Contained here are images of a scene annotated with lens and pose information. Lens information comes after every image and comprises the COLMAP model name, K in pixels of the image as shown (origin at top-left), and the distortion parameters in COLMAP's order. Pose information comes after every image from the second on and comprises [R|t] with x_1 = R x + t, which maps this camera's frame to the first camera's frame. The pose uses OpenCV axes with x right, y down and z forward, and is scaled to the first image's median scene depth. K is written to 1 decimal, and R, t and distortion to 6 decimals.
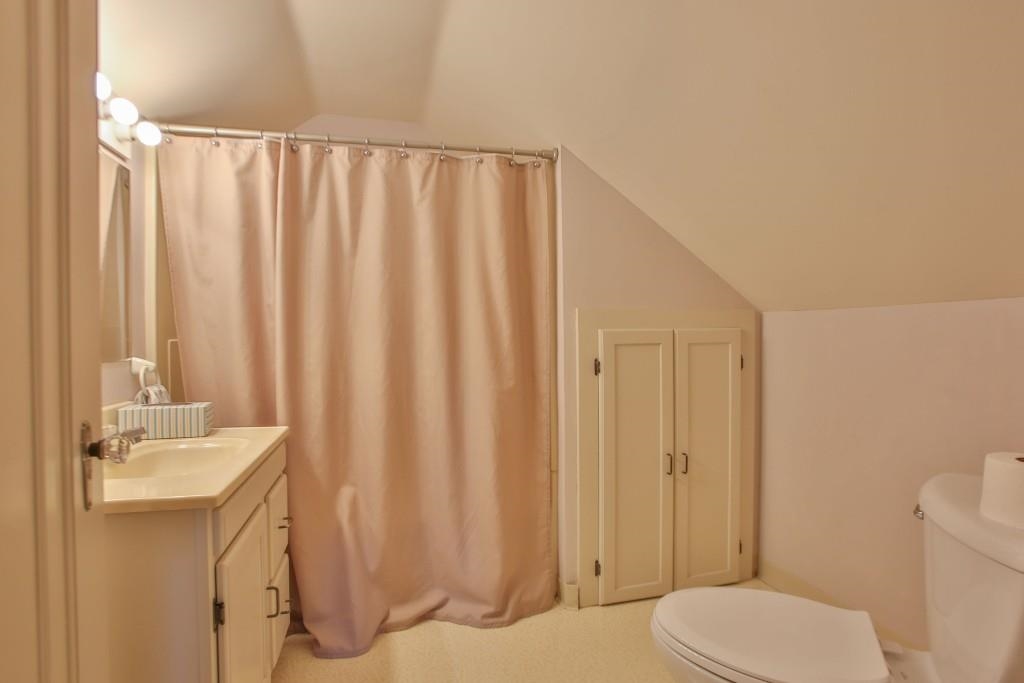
lens RADIAL K [[500.3, 0, 511.3], [0, 500.3, 340.4], [0, 0, 1]] dist [-0.031915, 0.001443]
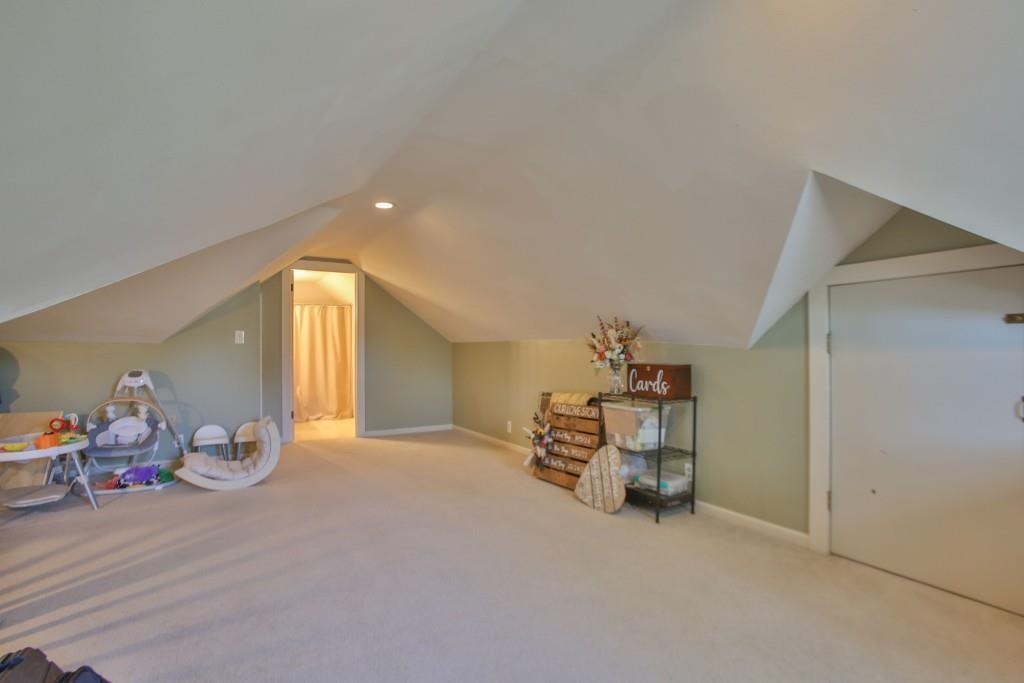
lens RADIAL K [[500.3, 0, 511.2], [0, 500.3, 344.7], [0, 0, 1]] dist [-0.031915, 0.001443]
pose [[0.961599, 0.000629, 0.274457, 0.235586], [0.004493, 0.999827, -0.018032, 0.027071], [-0.274421, 0.018572, 0.961430, -3.443857]]
